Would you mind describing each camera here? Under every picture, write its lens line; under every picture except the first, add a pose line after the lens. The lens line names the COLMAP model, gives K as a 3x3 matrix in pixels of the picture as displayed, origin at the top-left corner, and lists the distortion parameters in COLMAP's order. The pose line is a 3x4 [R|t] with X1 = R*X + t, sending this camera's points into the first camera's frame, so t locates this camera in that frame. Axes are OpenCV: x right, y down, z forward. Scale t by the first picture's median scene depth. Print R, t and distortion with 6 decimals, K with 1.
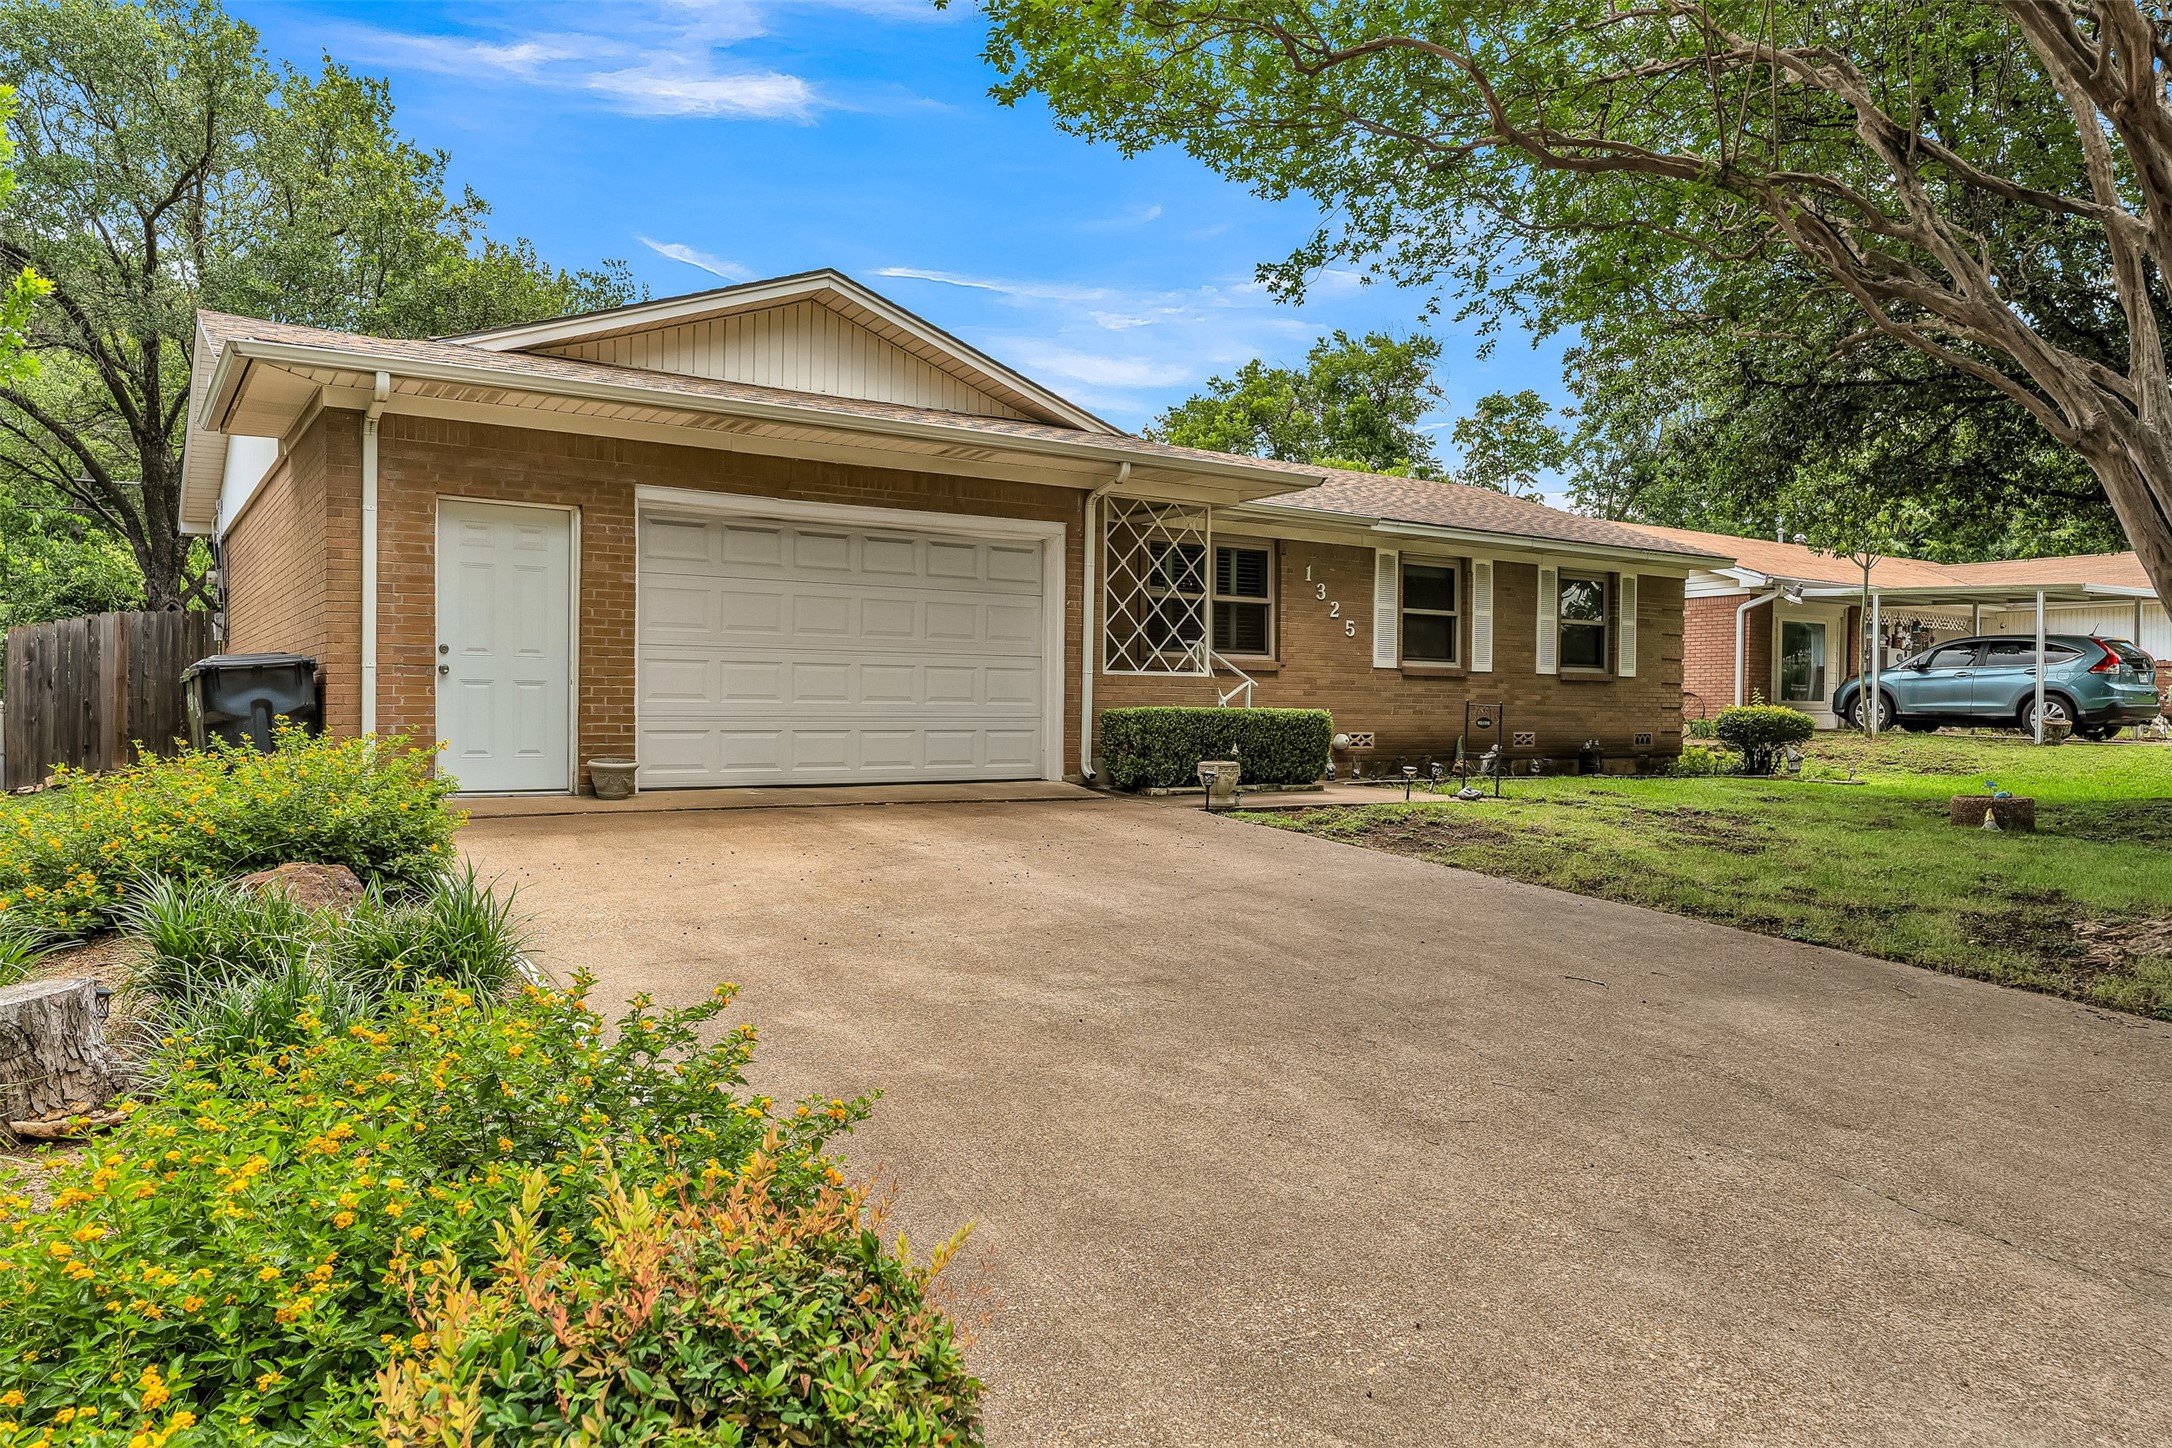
lens RADIAL K [[1452.1, 0, 1094.5], [0, 1452.1, 724.2], [0, 0, 1]] dist [-0.001926, -0.000260]
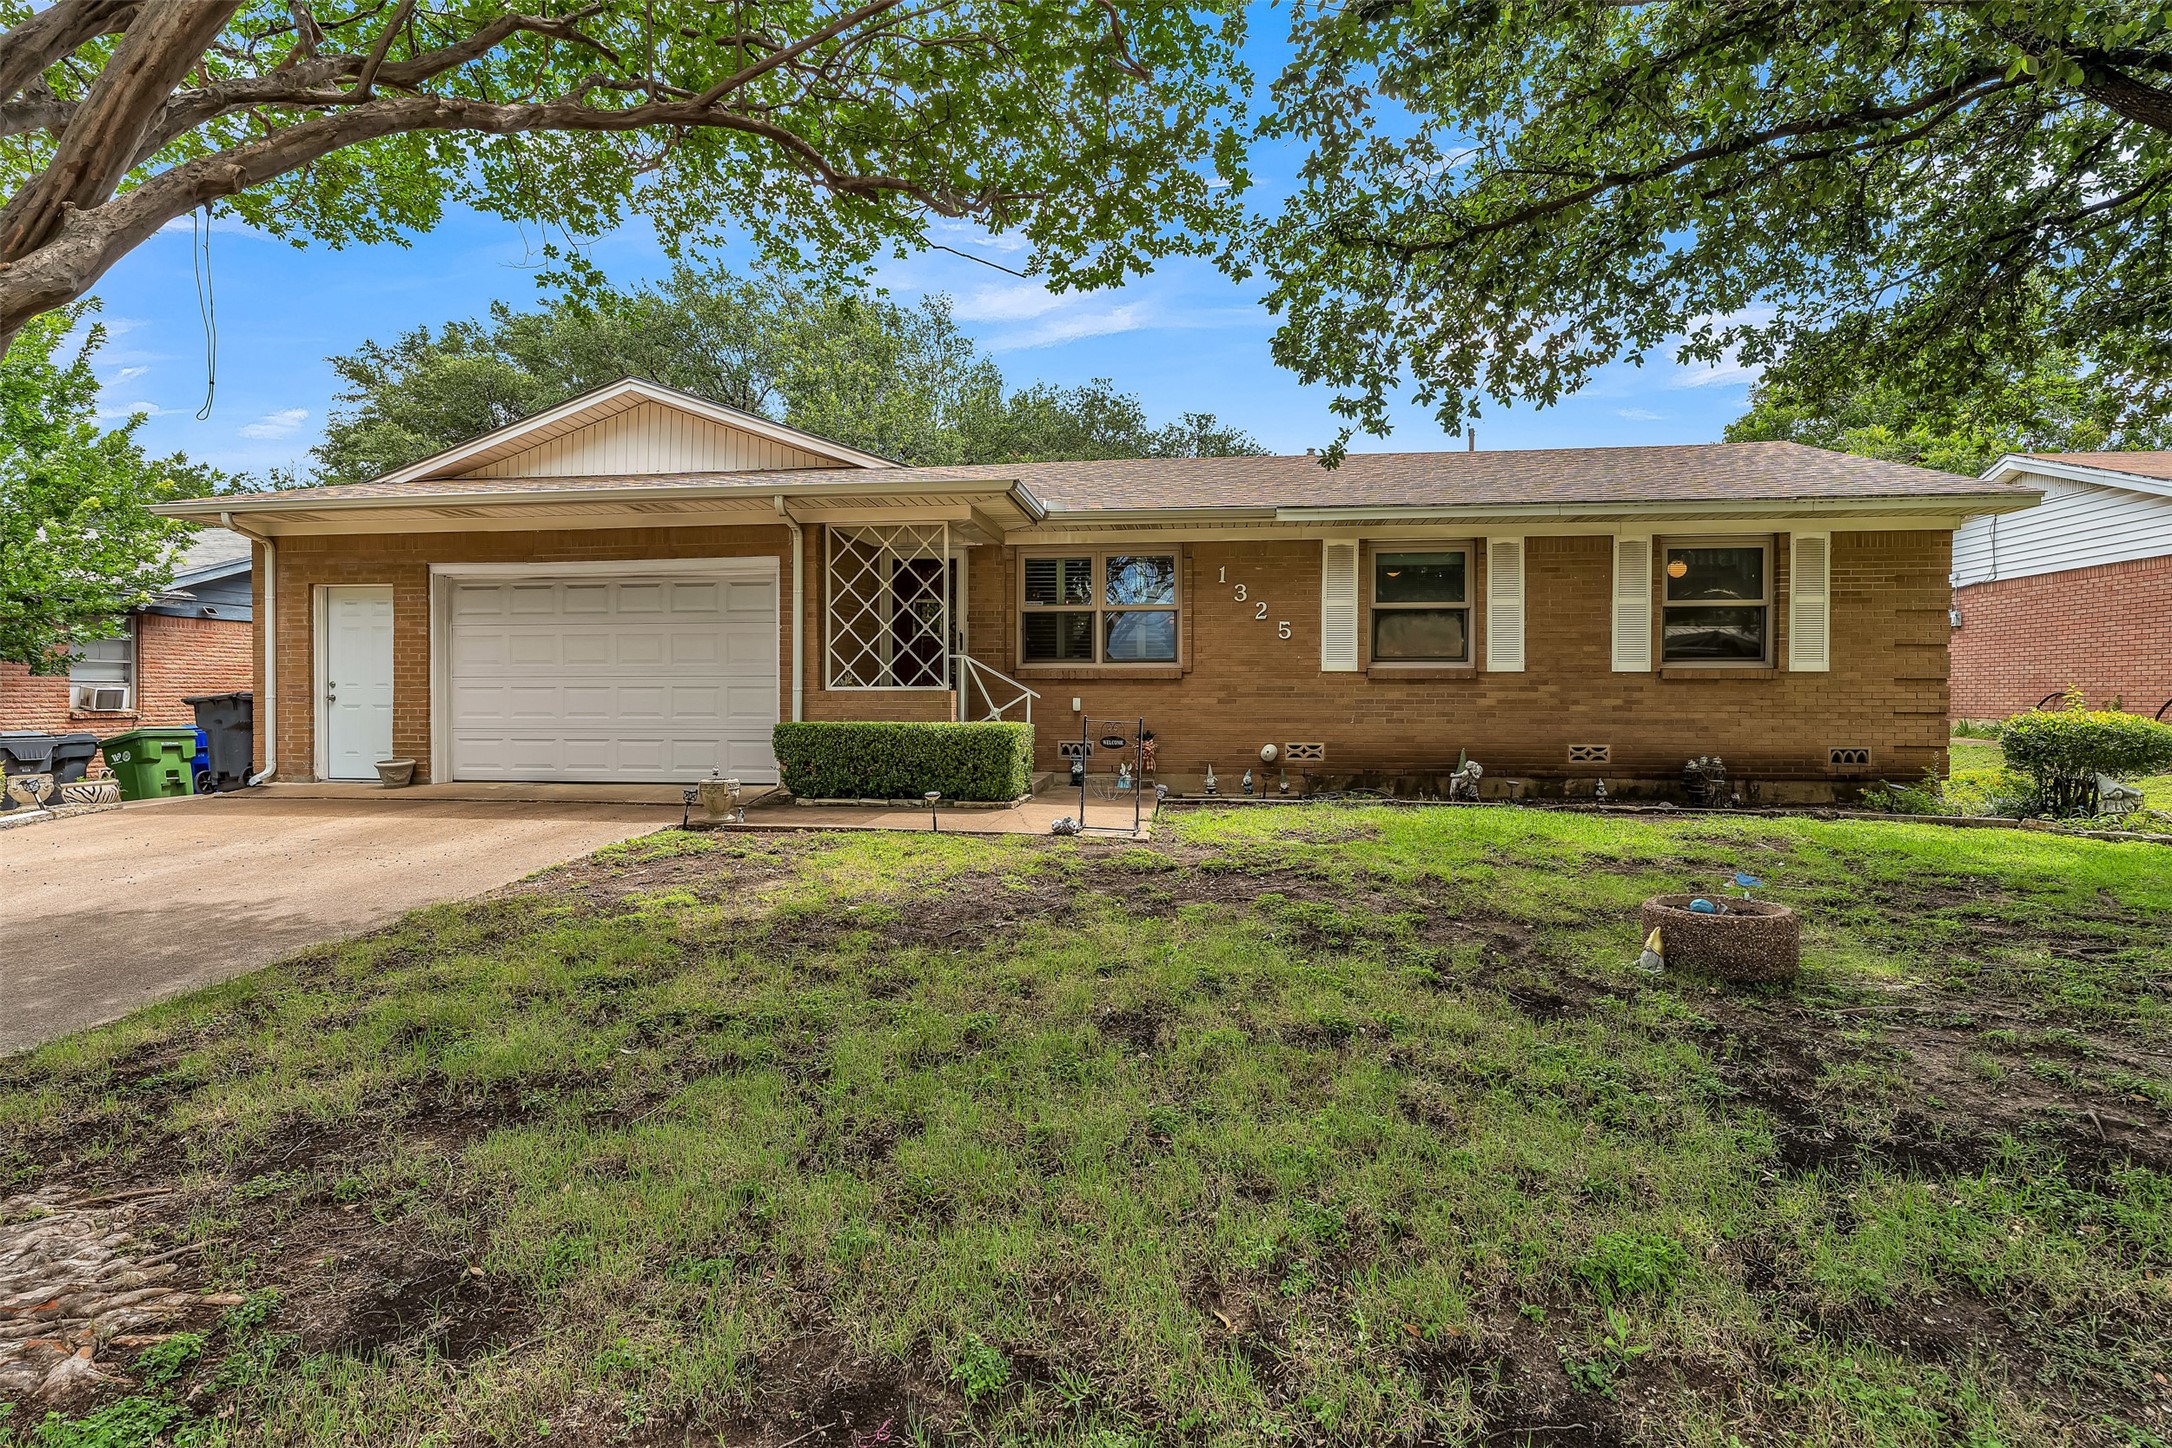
lens RADIAL K [[1061.4, 0, 1082.2], [0, 1061.4, 690.1], [0, 0, 1]] dist [-0.004650, -0.000016]
pose [[0.747807, -0.010624, -0.663831, 0.648994], [0.000186, 0.999875, -0.015792, -0.021113], [0.663916, 0.011685, 0.747716, 0.508480]]
